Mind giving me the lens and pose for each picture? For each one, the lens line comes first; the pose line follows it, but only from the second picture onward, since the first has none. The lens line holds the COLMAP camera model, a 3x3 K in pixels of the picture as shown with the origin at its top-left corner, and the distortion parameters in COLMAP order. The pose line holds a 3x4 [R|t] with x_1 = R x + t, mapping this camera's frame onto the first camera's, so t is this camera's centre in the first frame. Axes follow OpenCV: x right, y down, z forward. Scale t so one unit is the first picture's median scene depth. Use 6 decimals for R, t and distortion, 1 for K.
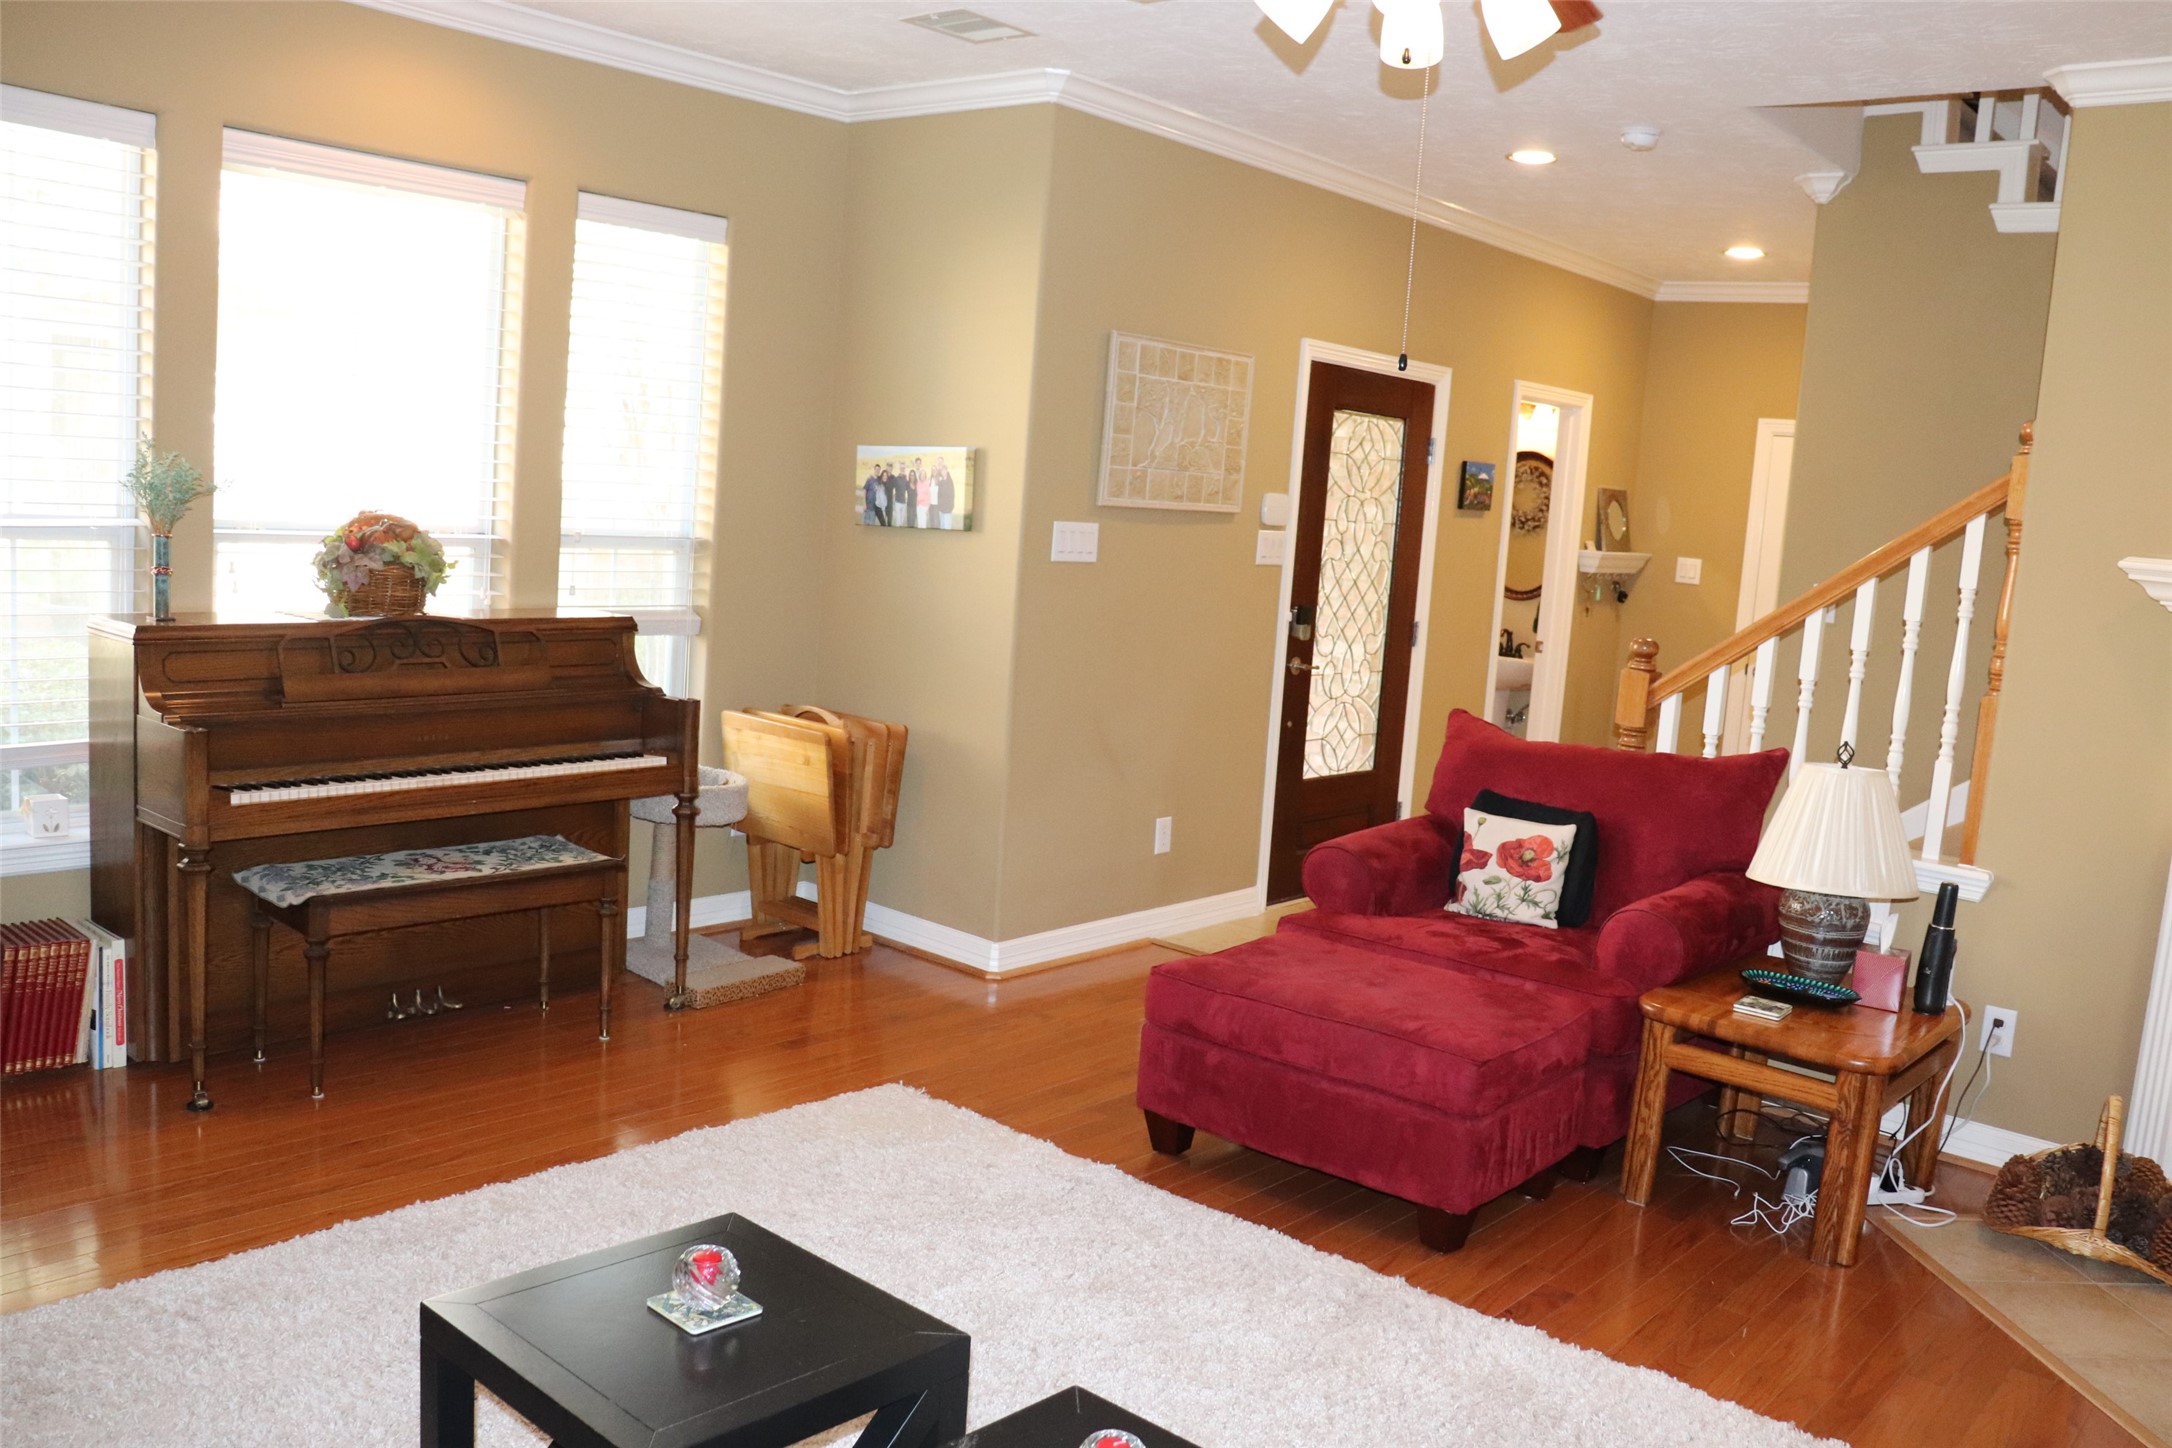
lens RADIAL K [[1655.4, 0, 1082.9], [0, 1655.4, 709.4], [0, 0, 1]] dist [-0.035338, 0.000257]
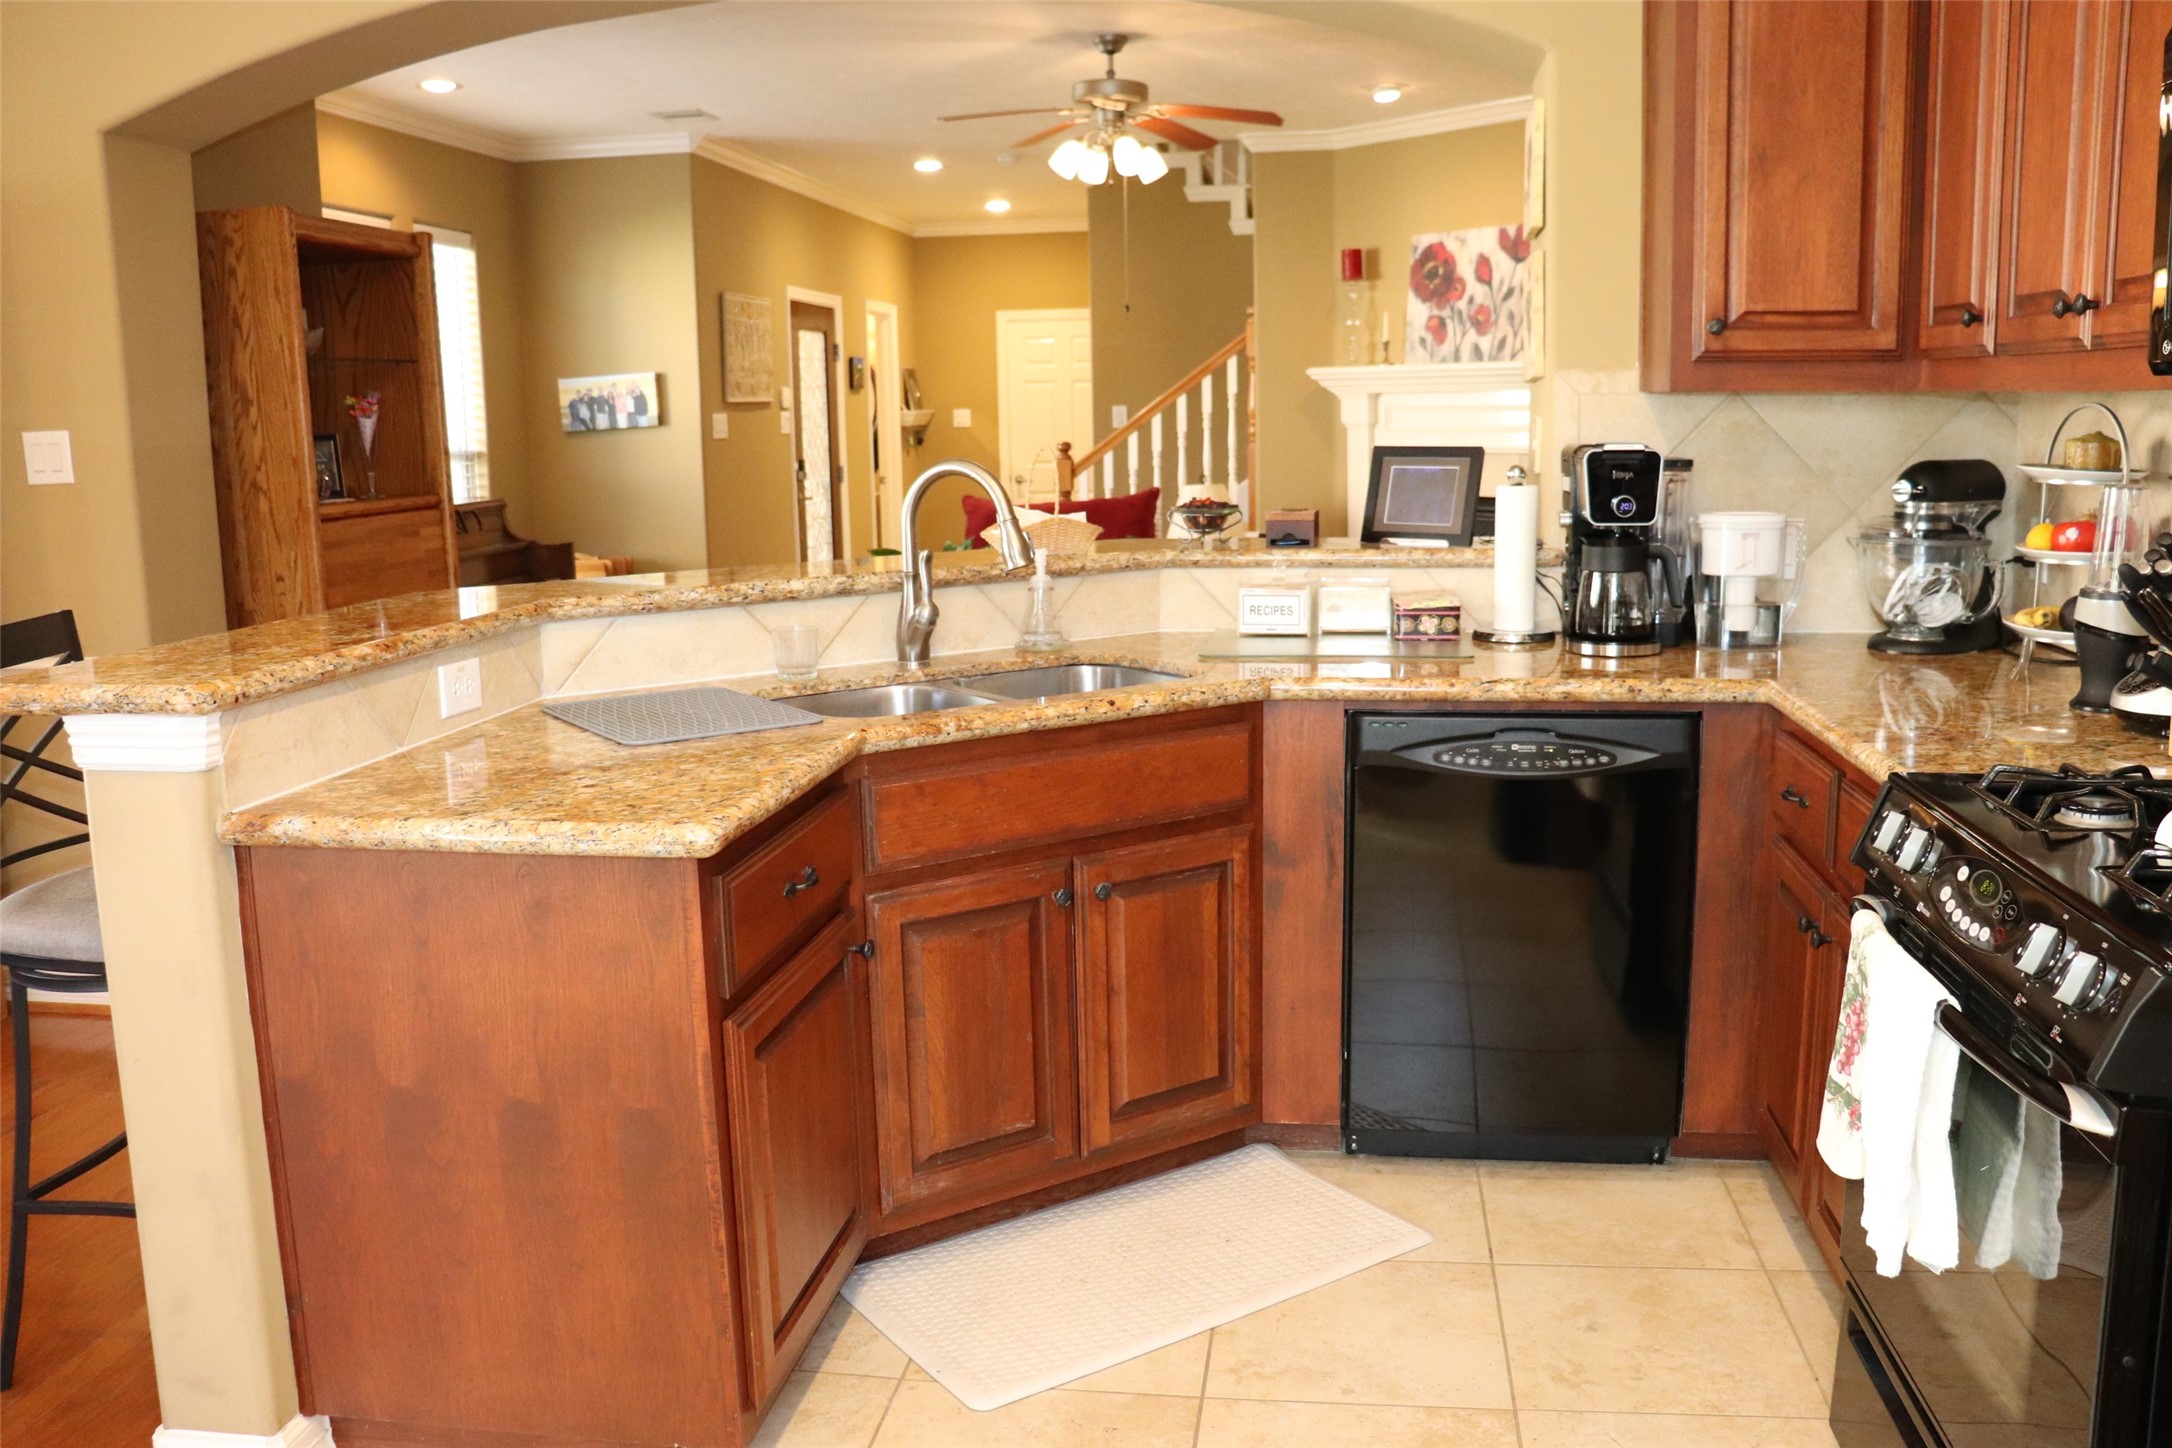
lens RADIAL K [[1810.8, 0, 1086.4], [0, 1810.8, 732.8], [0, 0, 1]] dist [-0.141942, 0.098730]
pose [[0.823964, -0.189703, 0.533944, -0.676198], [0.157779, 0.981838, 0.105354, 0.059313], [-0.544233, -0.002563, 0.838930, -0.610810]]
